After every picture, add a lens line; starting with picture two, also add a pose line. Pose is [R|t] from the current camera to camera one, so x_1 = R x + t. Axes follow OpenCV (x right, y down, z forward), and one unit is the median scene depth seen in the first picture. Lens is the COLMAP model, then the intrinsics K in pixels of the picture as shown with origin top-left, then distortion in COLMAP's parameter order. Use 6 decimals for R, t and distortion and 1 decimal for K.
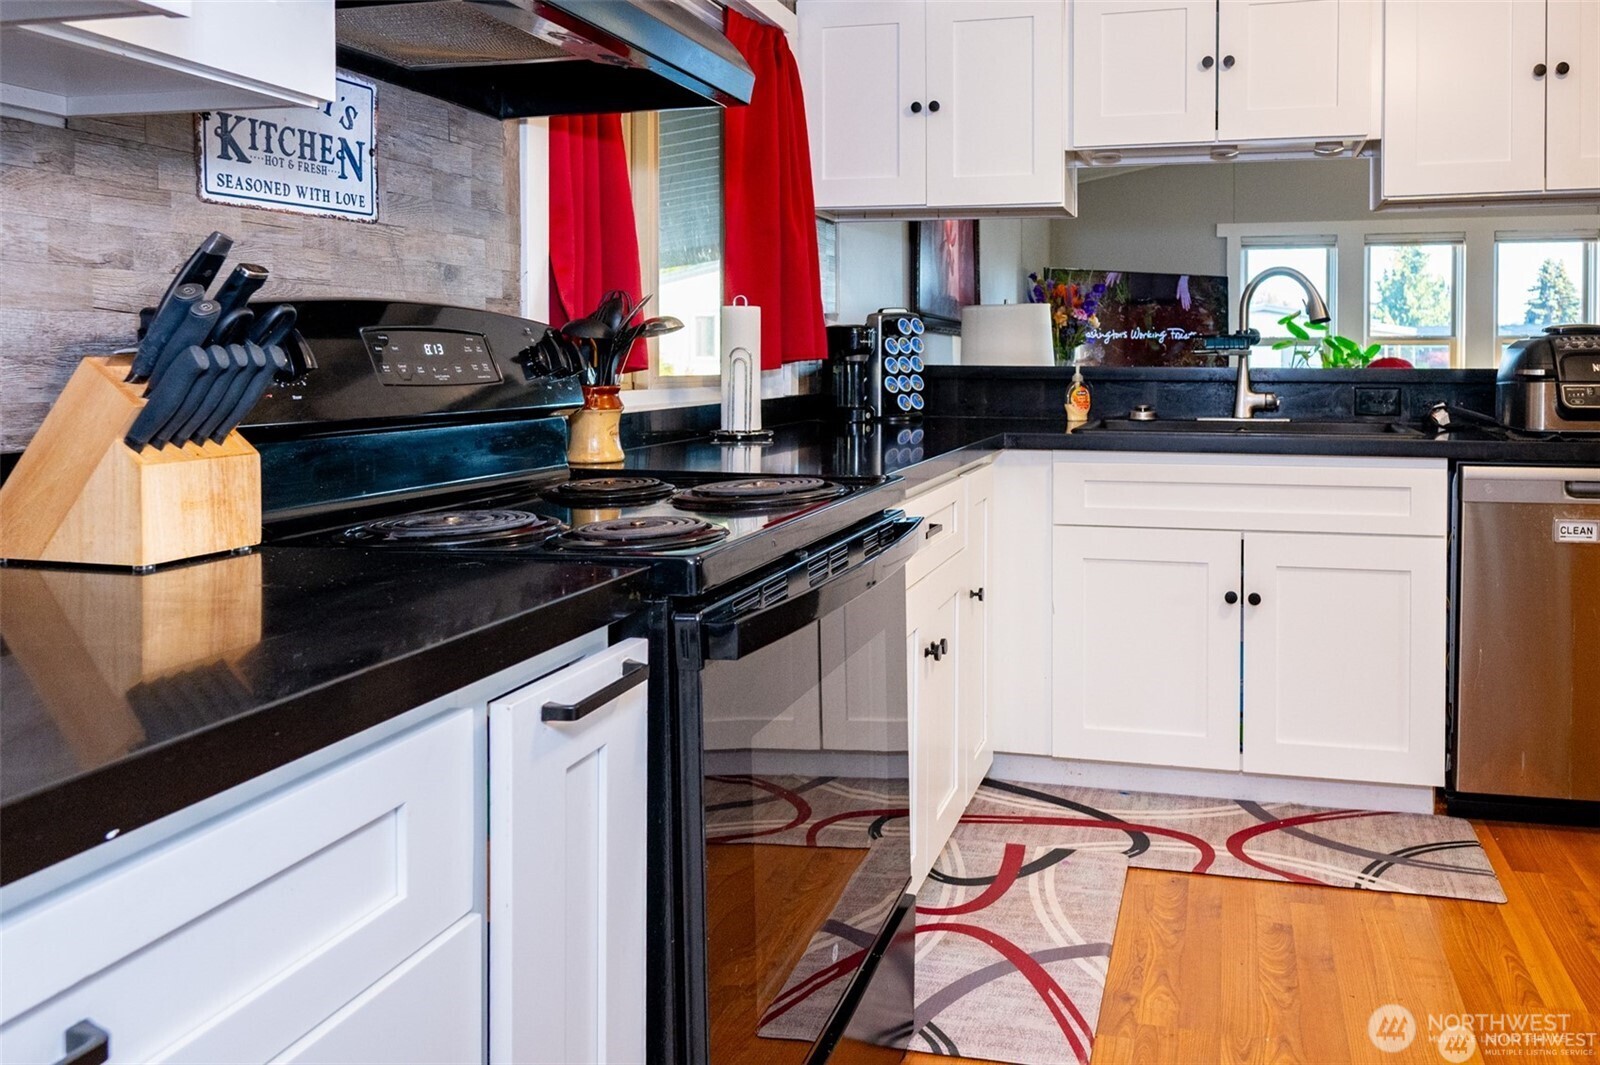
lens RADIAL K [[1156.3, 0, 979.4], [0, 1156.3, 424.0], [0, 0, 1]] dist [-0.013550, 0.009507]
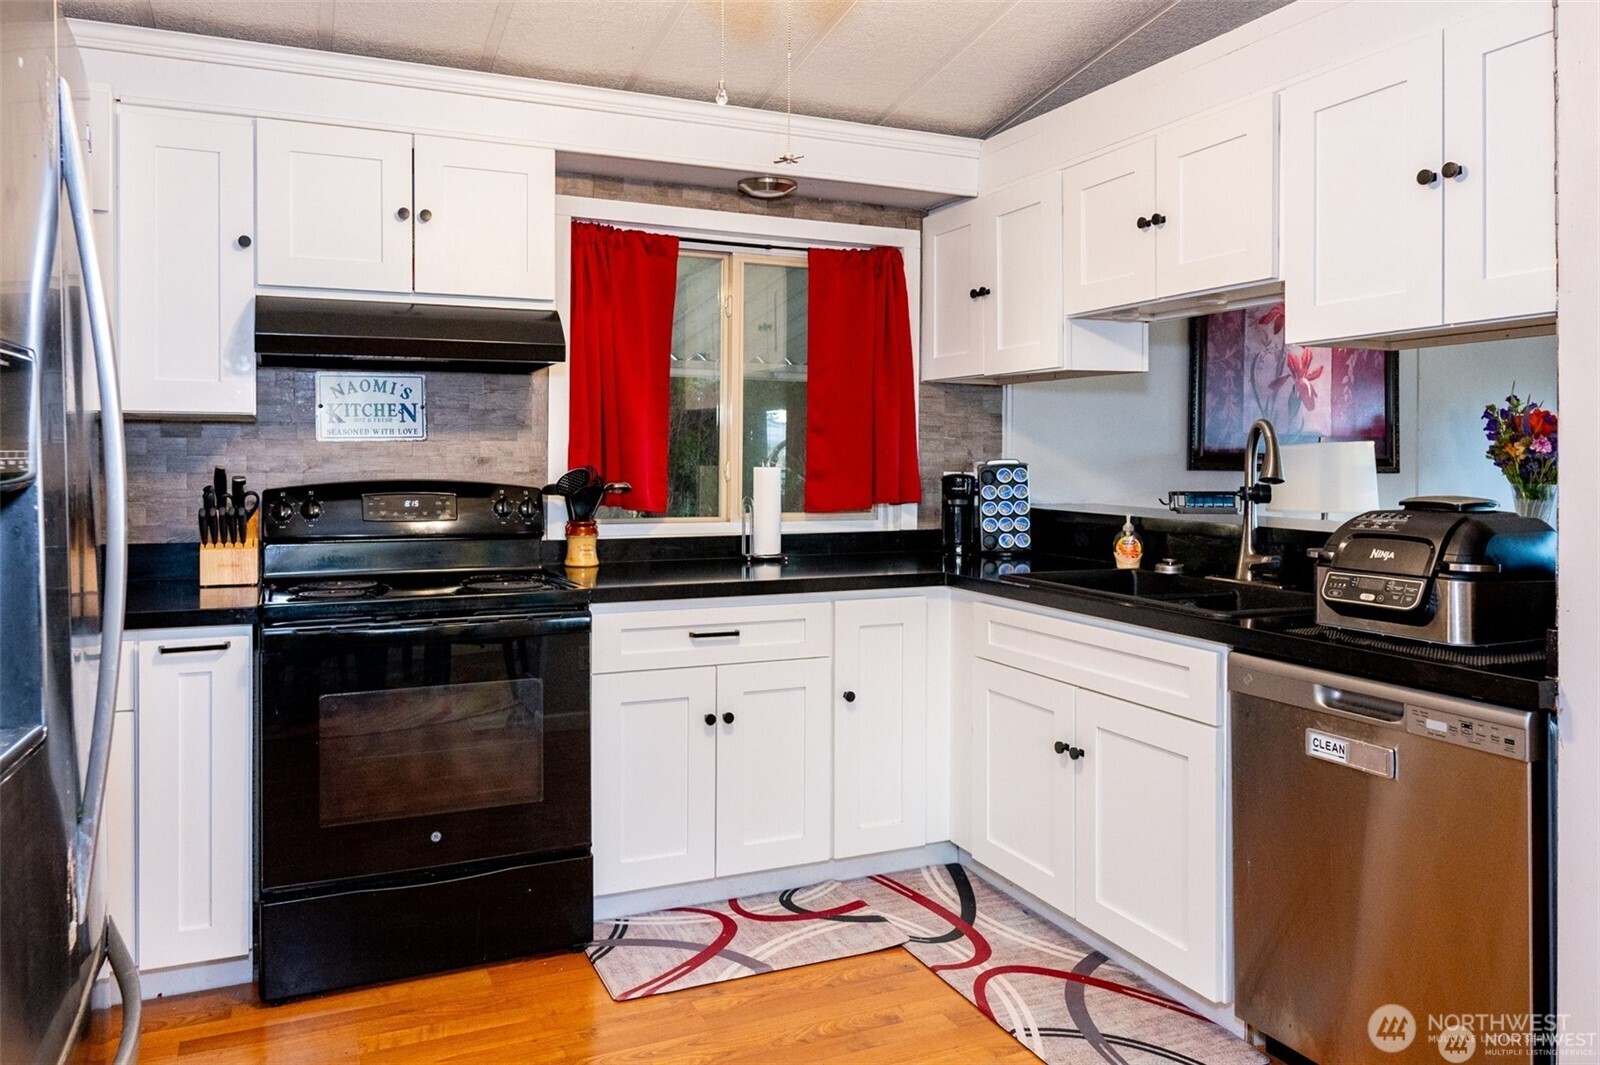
lens RADIAL K [[1156.3, 0, 841.0], [0, 1156.3, 506.9], [0, 0, 1]] dist [-0.013550, 0.009507]
pose [[0.603996, 0.040314, -0.795967, 1.234897], [-0.052841, 0.998548, 0.010477, -0.090984], [0.795233, 0.035732, 0.605250, 0.266889]]
